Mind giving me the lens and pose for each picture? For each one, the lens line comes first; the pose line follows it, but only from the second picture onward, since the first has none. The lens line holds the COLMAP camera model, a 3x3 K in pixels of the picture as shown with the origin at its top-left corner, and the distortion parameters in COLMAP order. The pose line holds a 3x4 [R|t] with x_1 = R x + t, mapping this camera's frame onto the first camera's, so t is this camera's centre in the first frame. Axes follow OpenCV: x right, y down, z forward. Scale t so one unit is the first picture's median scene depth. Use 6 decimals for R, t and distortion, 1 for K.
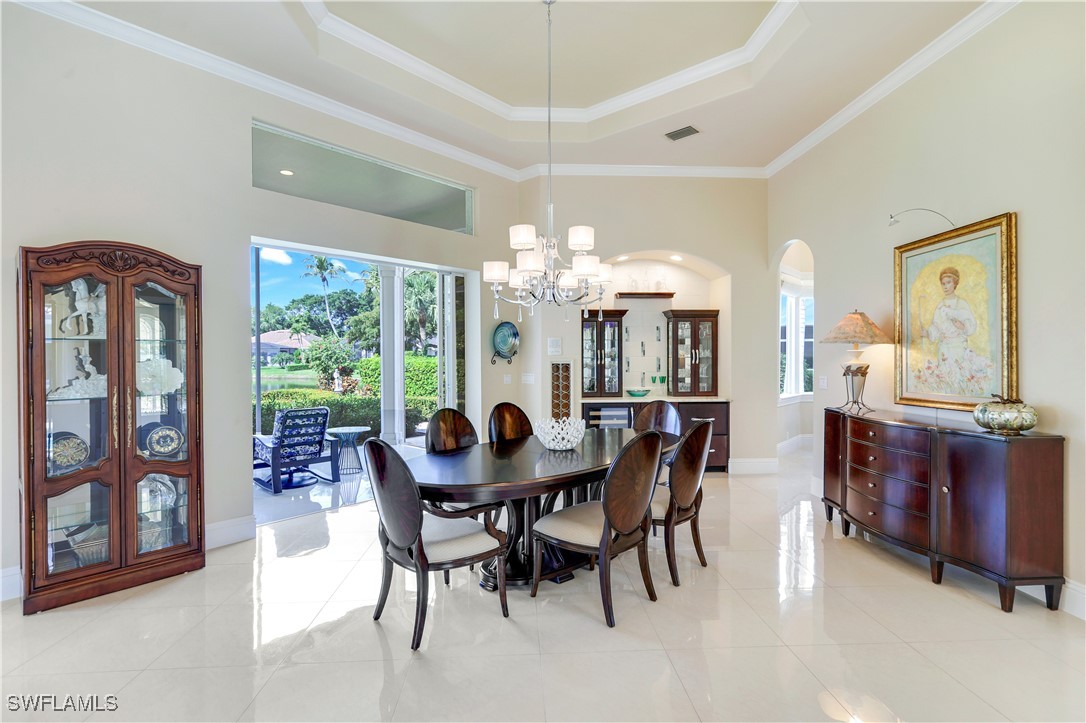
lens RADIAL K [[511.2, 0, 548.8], [0, 511.2, 363.0], [0, 0, 1]] dist [0.003081, 0.000175]
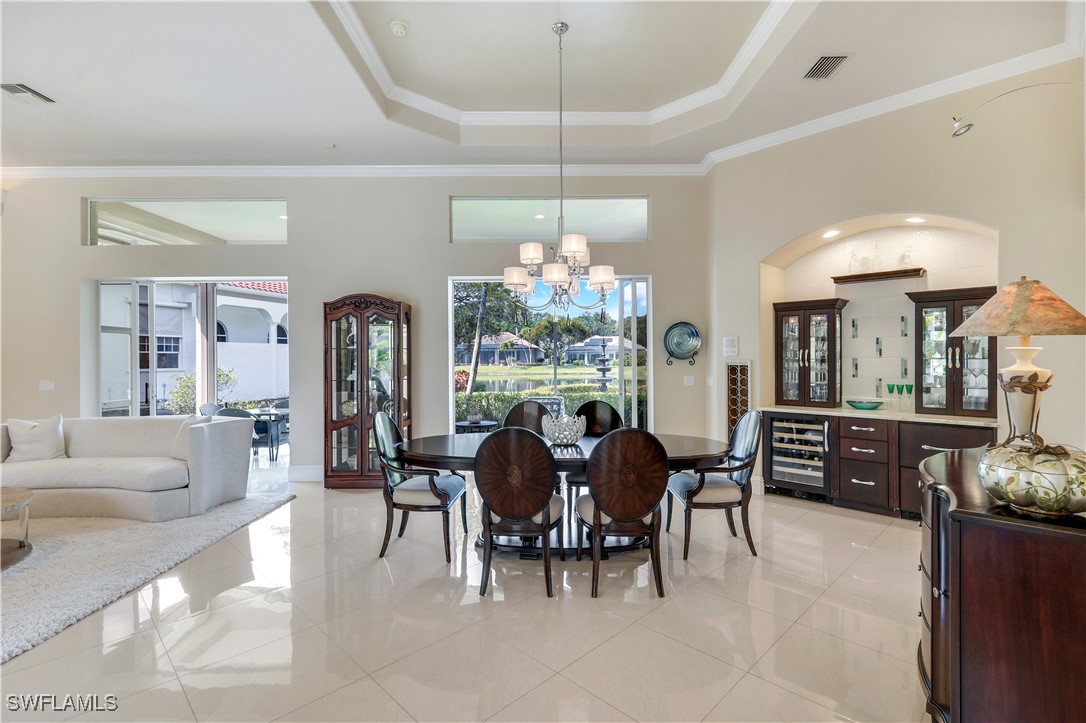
lens RADIAL K [[511.2, 0, 546.7], [0, 511.2, 358.3], [0, 0, 1]] dist [0.003081, 0.000175]
pose [[0.665763, 0.002307, -0.746160, 0.443707], [-0.009139, 0.999945, -0.005063, -0.003353], [0.746107, 0.010190, 0.665748, 0.141505]]
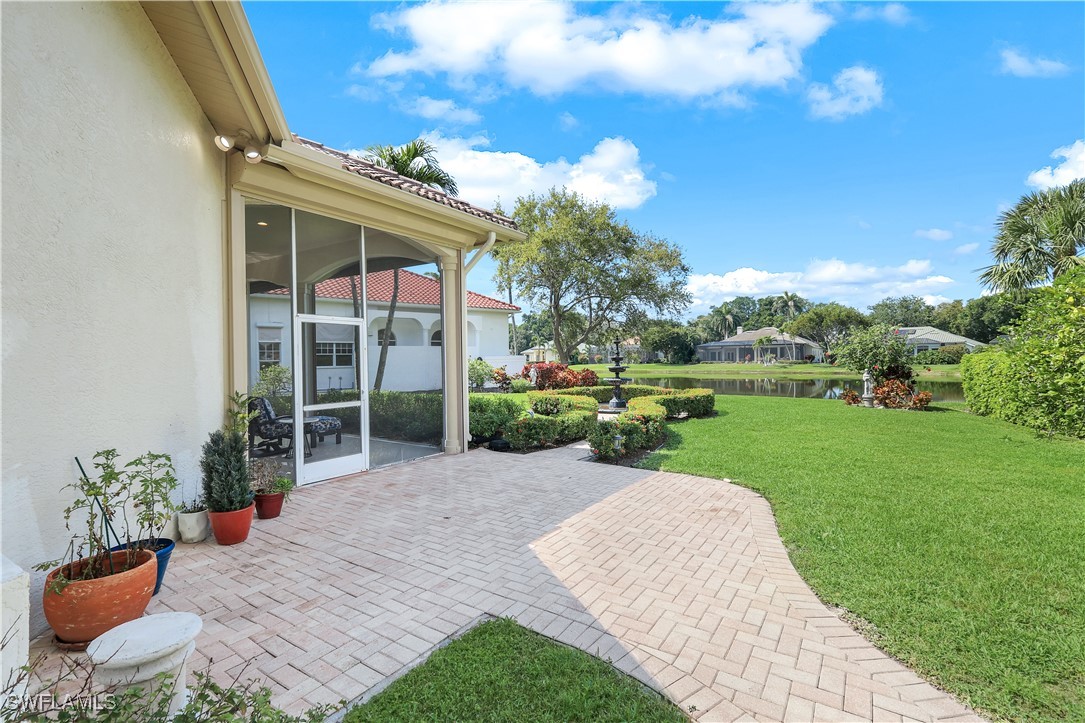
lens RADIAL K [[487.8, 0, 542.9], [0, 487.8, 359.7], [0, 0, 1]] dist [0.008839, -0.001045]
pose [[0.145278, 0.006959, -0.989366, 0.840923], [-0.003853, 0.999972, 0.006468, -0.019244], [0.989383, 0.002872, 0.145301, 1.450604]]
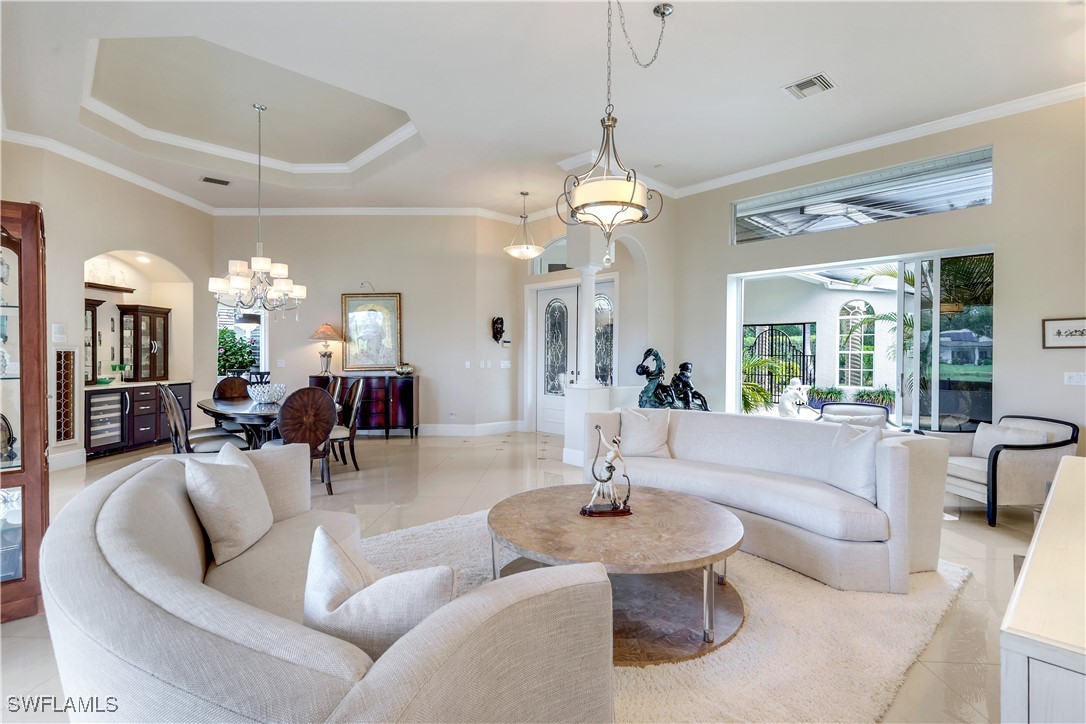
lens RADIAL K [[508.1, 0, 539.1], [0, 508.1, 358.5], [0, 0, 1]] dist [-0.017529, -0.000146]
pose [[0.096152, -0.002893, 0.995362, -0.777553], [0.010970, 0.999938, 0.001847, 0.021421], [-0.995306, 0.010741, 0.096178, 0.019527]]
